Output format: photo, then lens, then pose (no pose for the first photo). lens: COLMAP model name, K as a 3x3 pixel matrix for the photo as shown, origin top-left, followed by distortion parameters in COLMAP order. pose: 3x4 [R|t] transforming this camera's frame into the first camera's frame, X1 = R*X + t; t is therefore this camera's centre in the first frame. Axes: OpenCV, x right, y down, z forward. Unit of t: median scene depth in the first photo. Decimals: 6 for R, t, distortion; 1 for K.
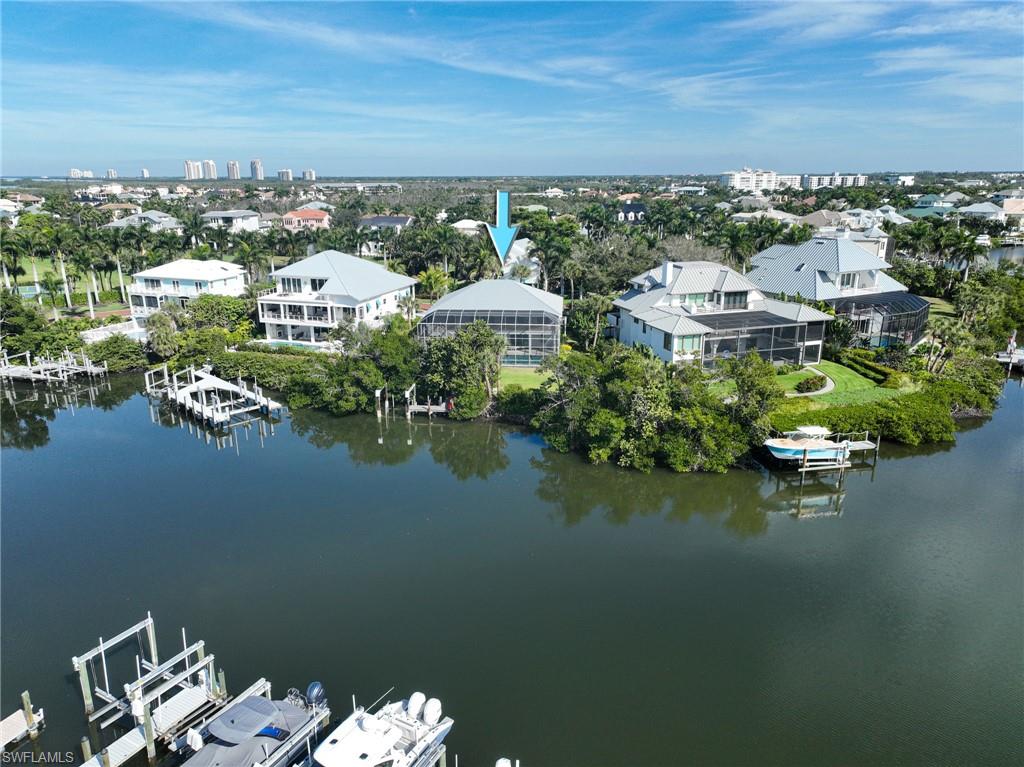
lens RADIAL K [[730.3, 0, 506.9], [0, 730.3, 379.7], [0, 0, 1]] dist [-0.002356, 0.045406]
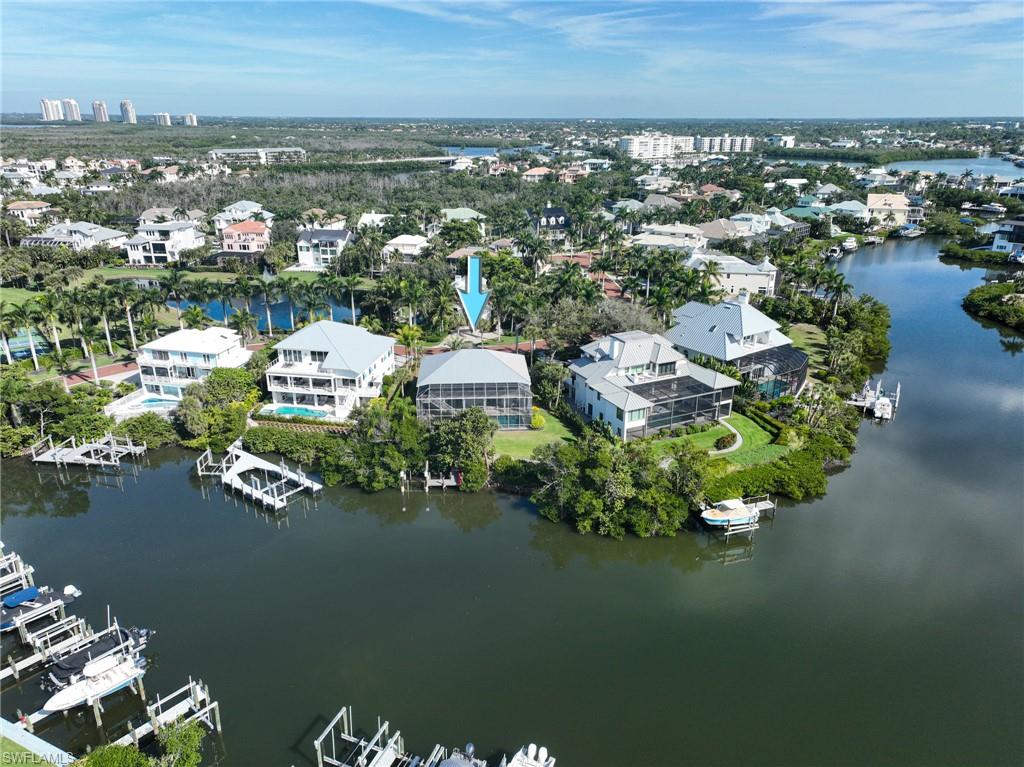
lens RADIAL K [[726.7, 0, 512.0], [0, 726.7, 383.5], [0, 0, 1]] dist [-0.002407, 0.042100]
pose [[0.990157, -0.041243, 0.133746, -0.126958], [0.031313, 0.996653, 0.075516, -0.191771], [-0.136413, -0.070584, 0.988134, -0.218678]]
